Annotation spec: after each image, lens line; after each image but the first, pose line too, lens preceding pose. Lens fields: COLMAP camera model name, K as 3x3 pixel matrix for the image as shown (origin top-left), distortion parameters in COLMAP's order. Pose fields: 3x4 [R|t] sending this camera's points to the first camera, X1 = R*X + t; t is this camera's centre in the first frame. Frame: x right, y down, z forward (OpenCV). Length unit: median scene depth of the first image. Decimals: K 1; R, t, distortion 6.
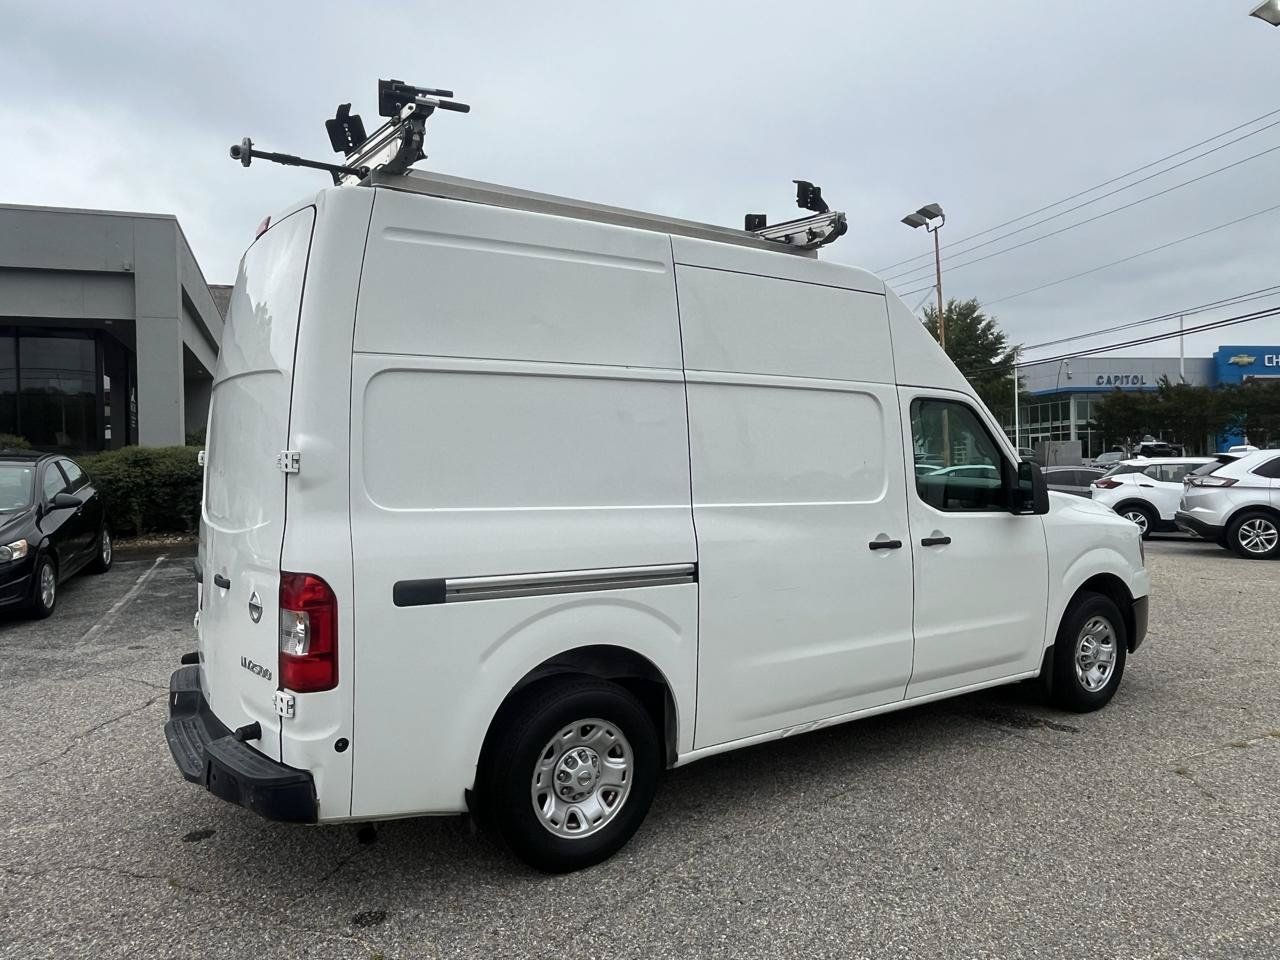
lens RADIAL K [[907.4, 0, 635.3], [0, 907.4, 477.6], [0, 0, 1]] dist [0.002203, -0.007082]
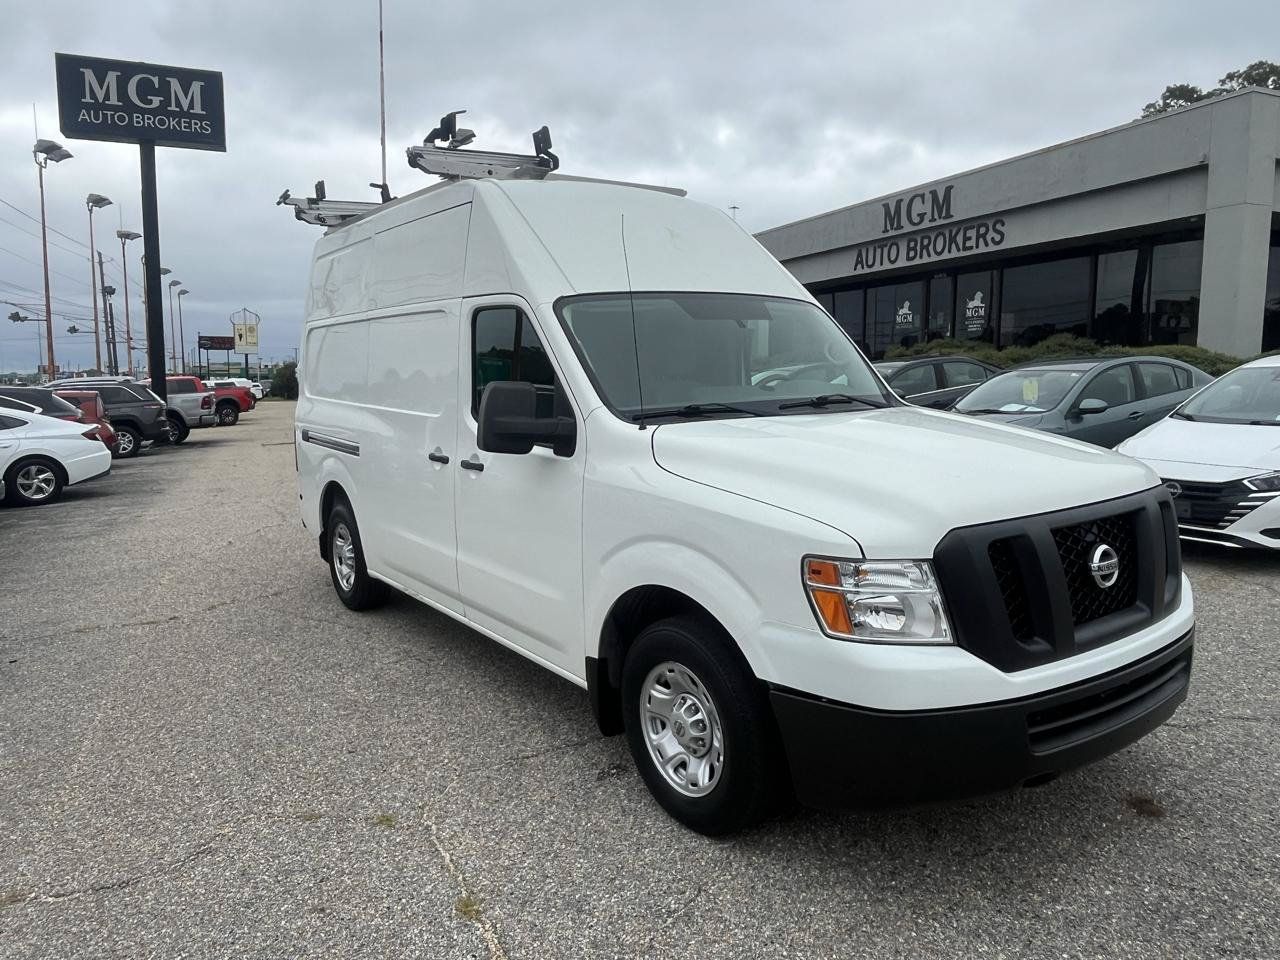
lens RADIAL K [[885.2, 0, 638.1], [0, 885.2, 472.4], [0, 0, 1]] dist [0.000814, -0.005136]
pose [[0.032432, 0.126013, -0.991498, 1.334169], [-0.011059, 0.992005, 0.125716, -0.041057], [0.999413, 0.006888, 0.033566, 1.235446]]
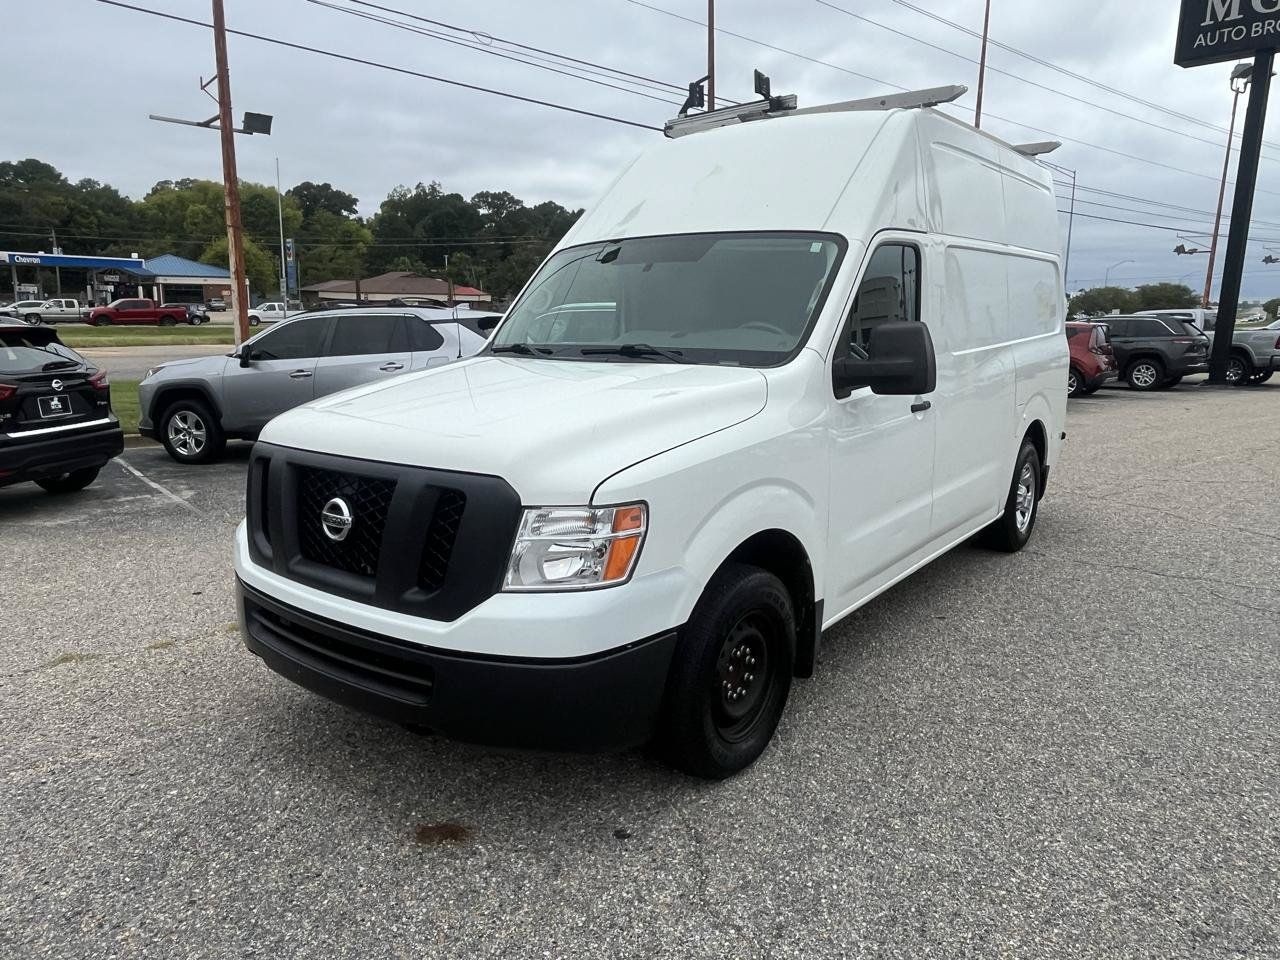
lens RADIAL K [[885.2, 0, 631.0], [0, 885.2, 472.7], [0, 0, 1]] dist [0.000814, -0.005136]
pose [[-0.947577, 0.065859, -0.312666, 0.709078], [-0.001759, 0.977438, 0.211216, -0.066204], [0.319522, 0.200694, -0.926082, 2.260490]]
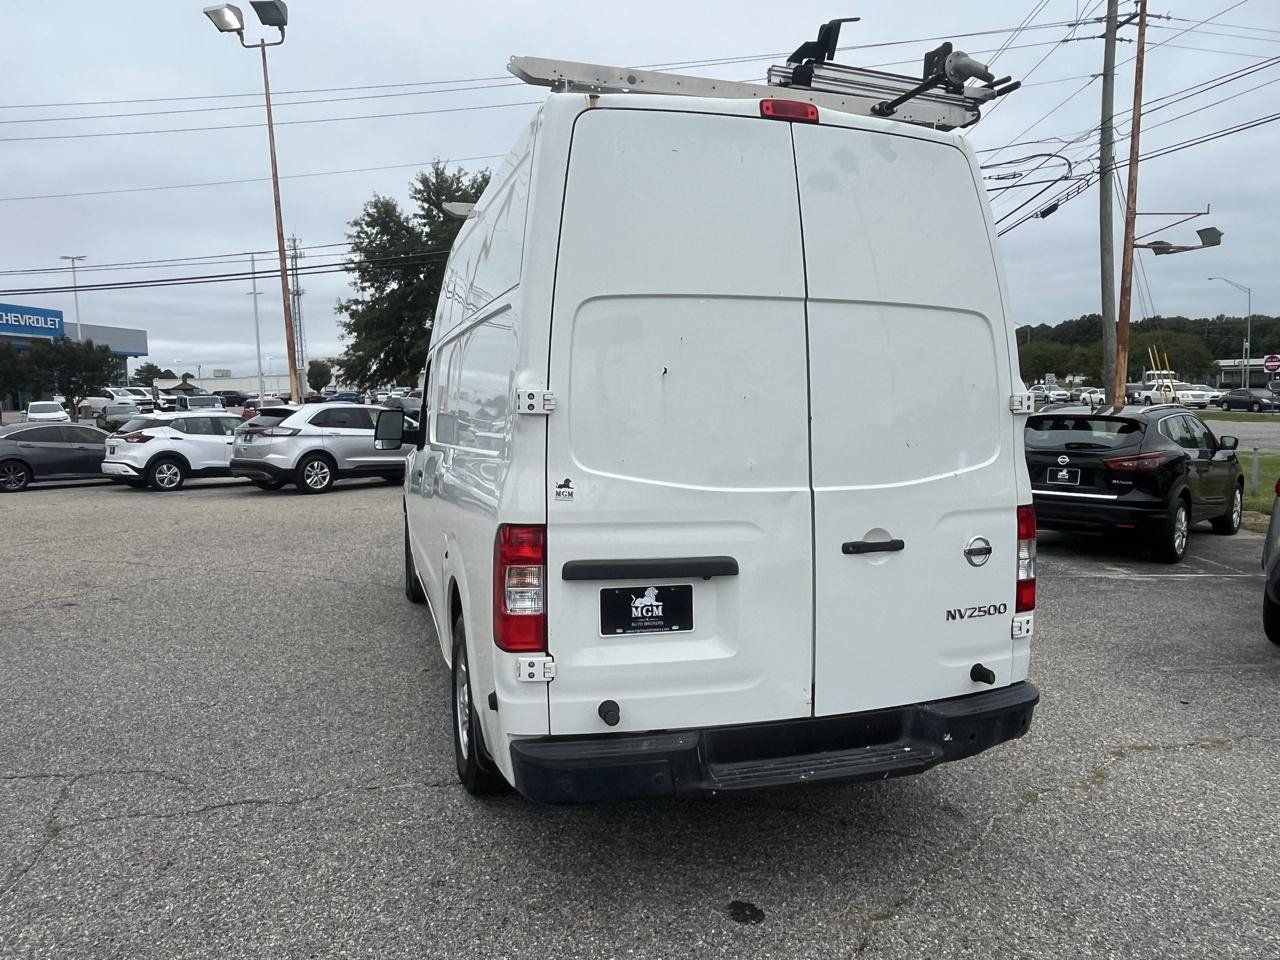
lens RADIAL K [[885.2, 0, 631.4], [0, 885.2, 479.8], [0, 0, 1]] dist [0.000814, -0.005136]
pose [[0.281231, -0.076448, 0.956590, -1.053945], [0.026988, 0.997058, 0.071748, -0.010607], [-0.959261, 0.005639, 0.282467, 0.793922]]
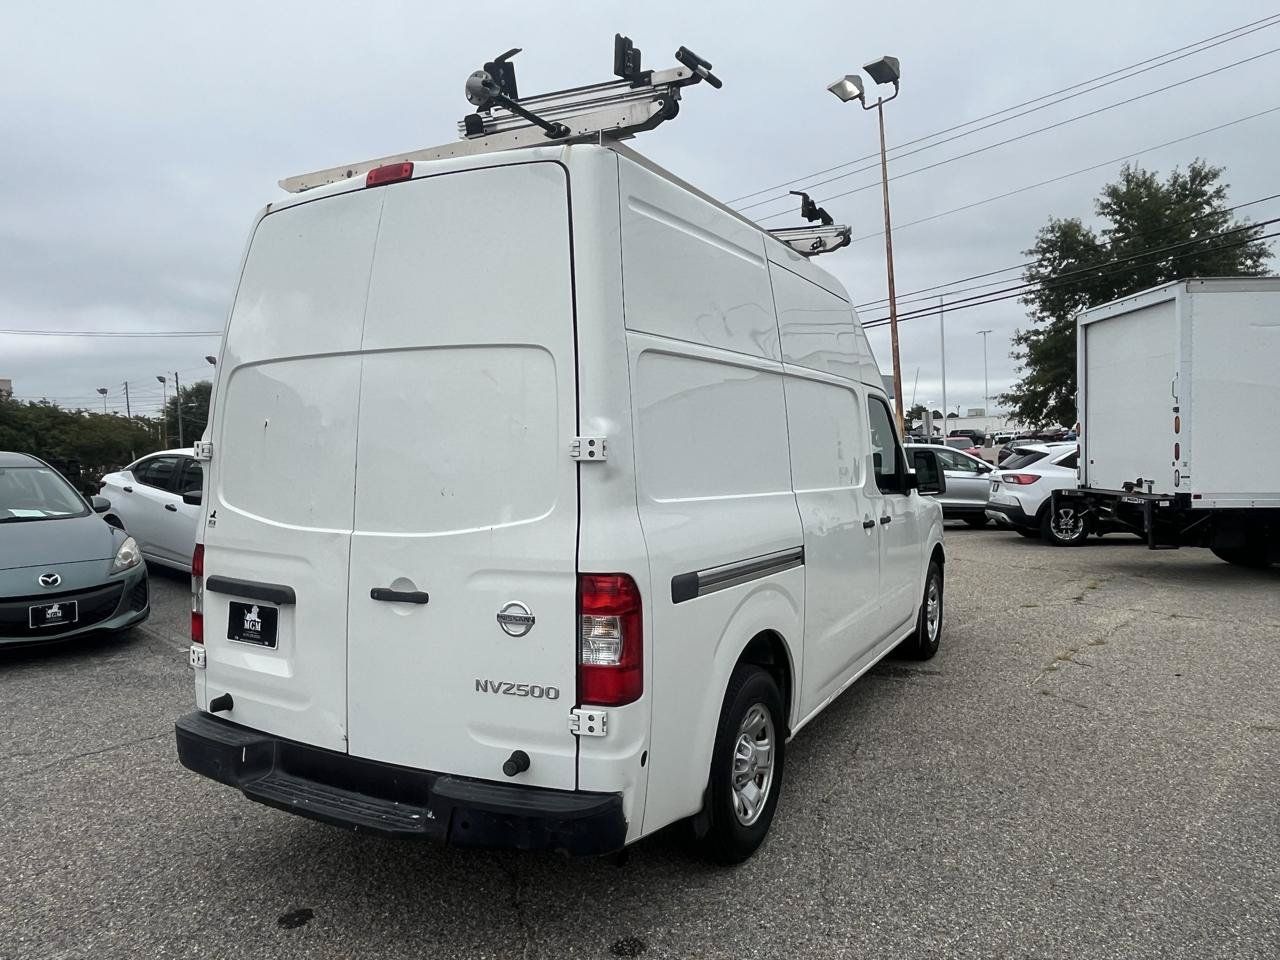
lens RADIAL K [[907.4, 0, 628.5], [0, 907.4, 475.0], [0, 0, 1]] dist [0.002203, -0.007082]
pose [[0.890883, -0.016965, 0.453915, -0.519618], [0.017473, 0.999843, 0.003076, 0.004020], [-0.453896, 0.005191, 0.891039, 0.132691]]
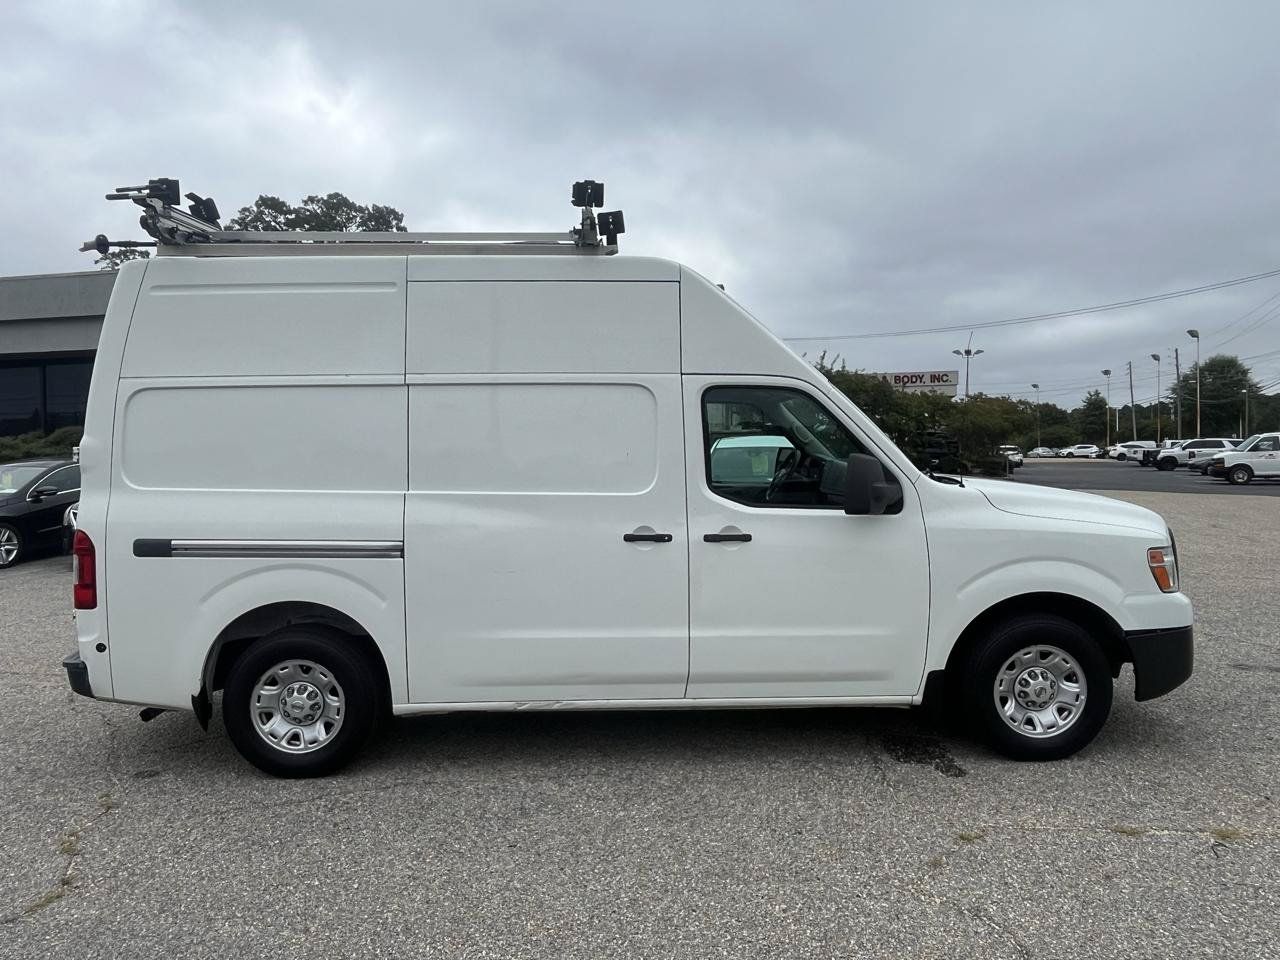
lens RADIAL K [[885.2, 0, 663.0], [0, 885.2, 475.0], [0, 0, 1]] dist [0.000814, -0.005136]
pose [[0.840520, 0.020234, -0.541403, 0.839041], [-0.008360, 0.999668, 0.024381, -0.018637], [0.541716, -0.015967, 0.840410, 0.205681]]
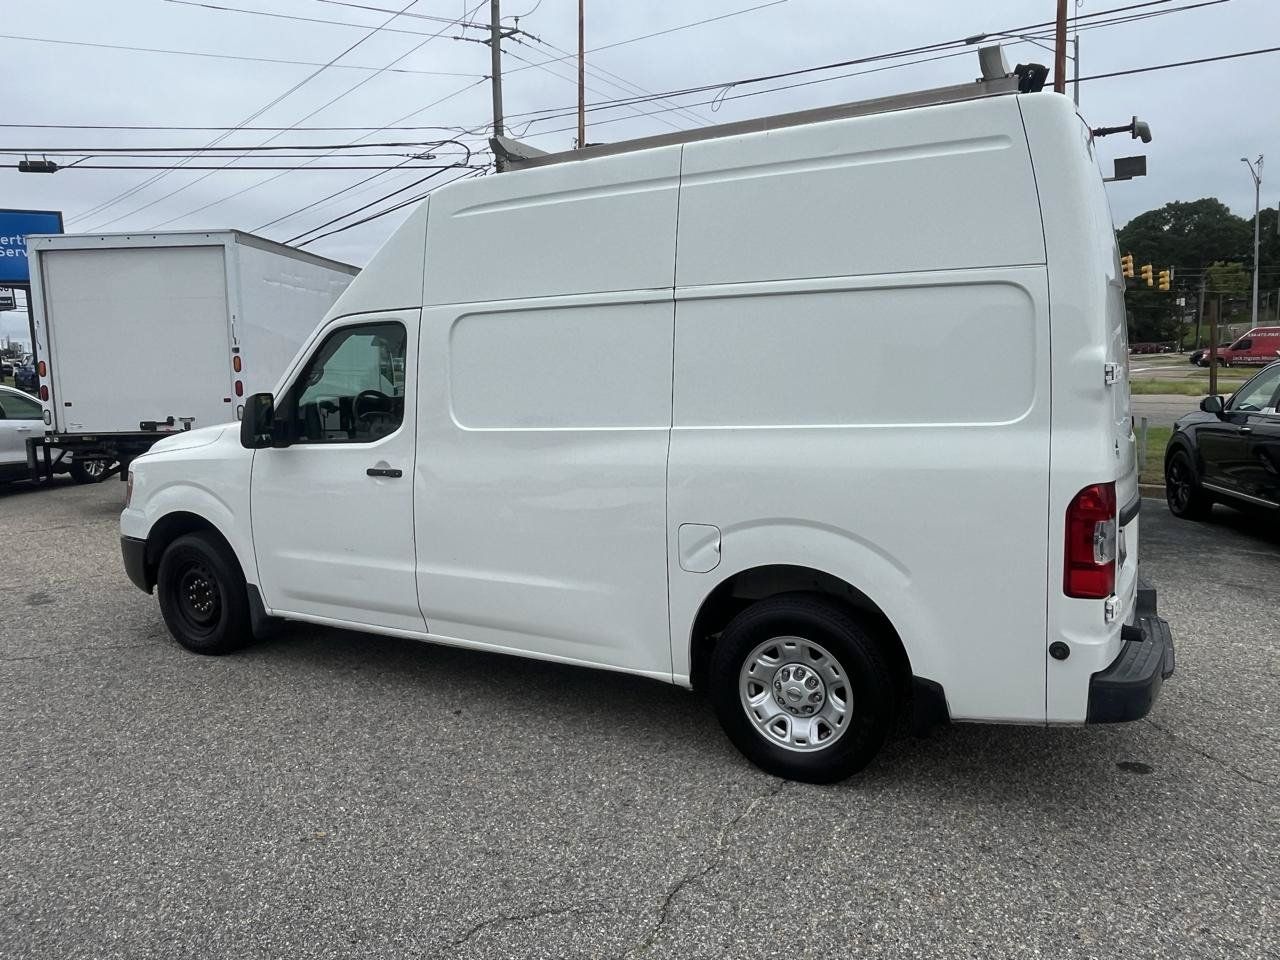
lens RADIAL K [[885.2, 0, 638.0], [0, 885.2, 467.2], [0, 0, 1]] dist [0.000814, -0.005136]
pose [[-0.469467, -0.084857, 0.878863, -0.923293], [0.047952, 0.991452, 0.121343, -0.050369], [-0.881647, 0.099110, -0.461384, 1.670899]]
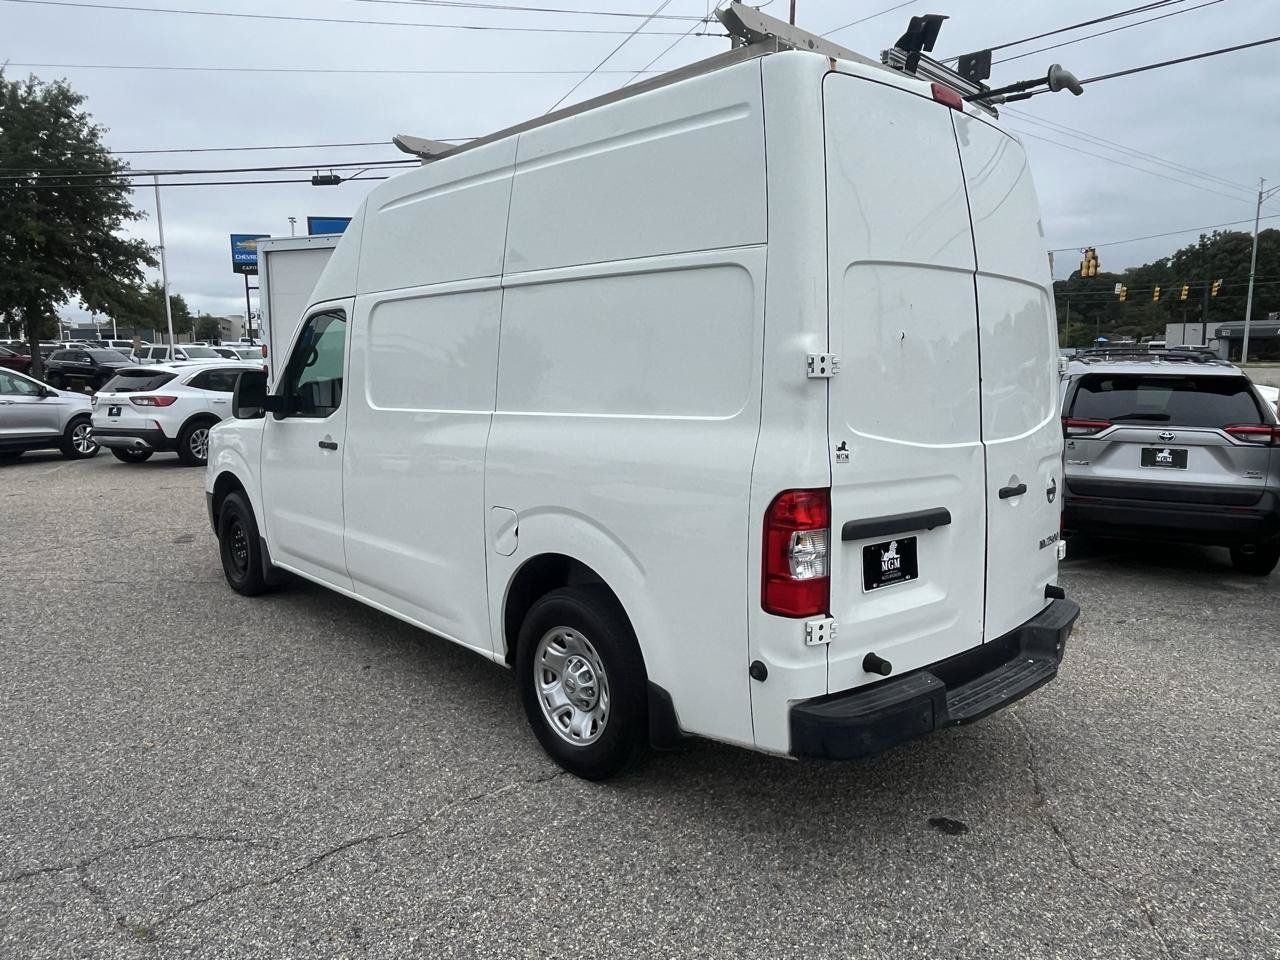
lens RADIAL K [[885.2, 0, 630.4], [0, 885.2, 468.9], [0, 0, 1]] dist [0.000814, -0.005136]
pose [[-0.156239, -0.112075, 0.981340, -1.068325], [0.029127, 0.992587, 0.117997, -0.026875], [-0.987290, 0.047019, -0.151816, 1.251012]]
